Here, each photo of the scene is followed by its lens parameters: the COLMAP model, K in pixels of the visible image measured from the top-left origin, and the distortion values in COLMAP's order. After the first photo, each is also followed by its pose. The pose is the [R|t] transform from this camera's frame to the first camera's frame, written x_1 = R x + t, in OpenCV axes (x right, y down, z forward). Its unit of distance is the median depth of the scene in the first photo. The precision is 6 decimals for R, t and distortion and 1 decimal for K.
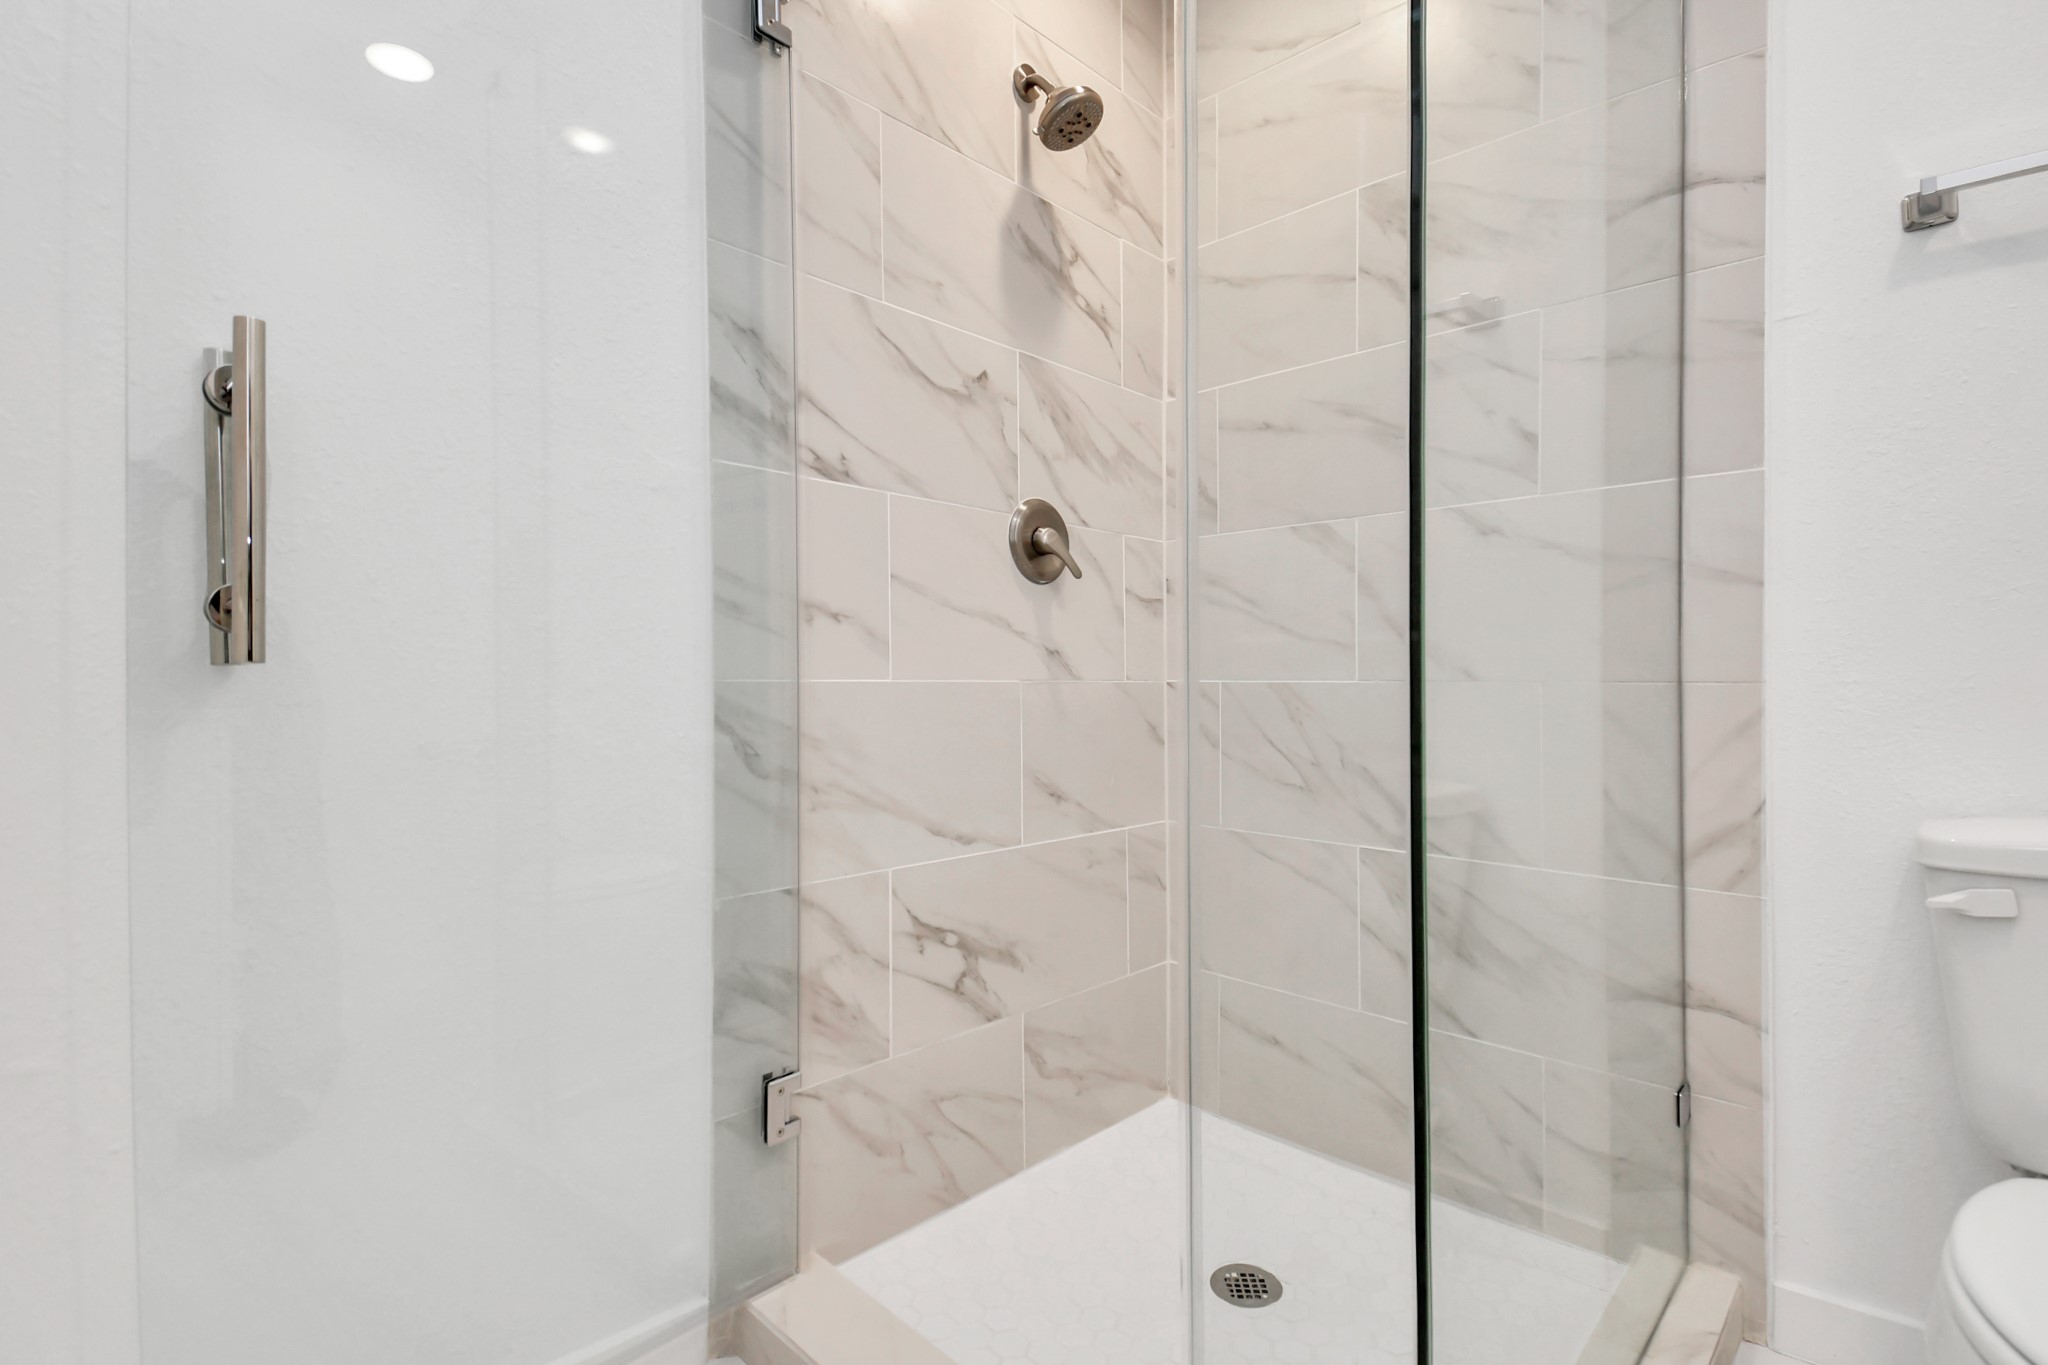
lens RADIAL K [[899.2, 0, 1033.0], [0, 899.2, 681.4], [0, 0, 1]] dist [0.000879, -0.020705]
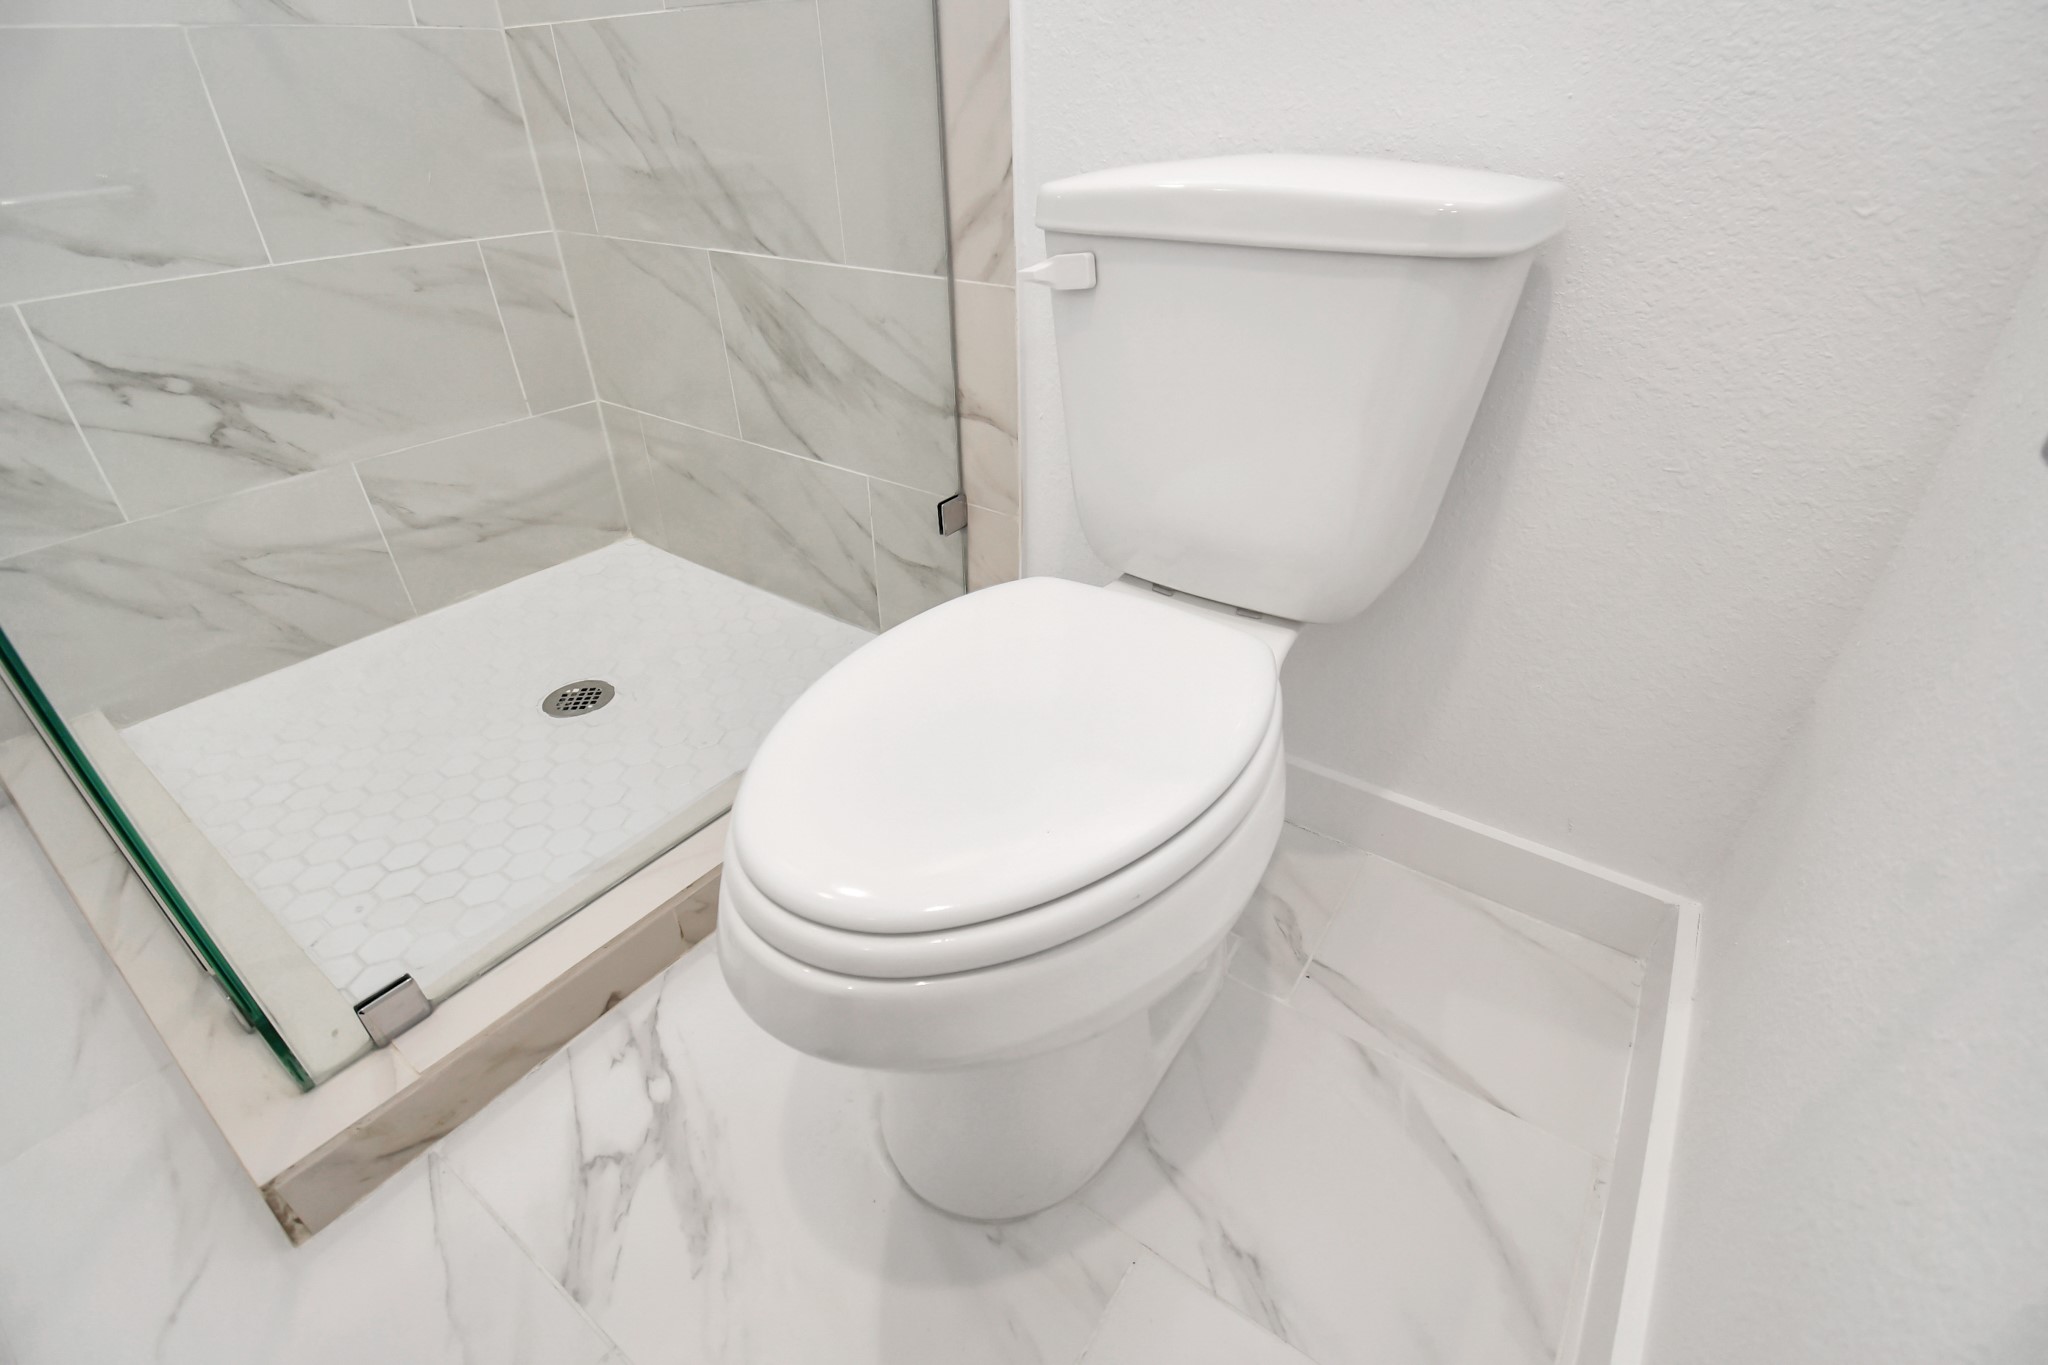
lens RADIAL K [[887.8, 0, 978.6], [0, 887.8, 658.7], [0, 0, 1]] dist [-0.001018, -0.020300]
pose [[0.988270, -0.085360, 0.126630, 0.522356], [0.003635, 0.842112, 0.539290, 0.065723], [-0.152670, -0.532504, 0.832545, 0.072808]]
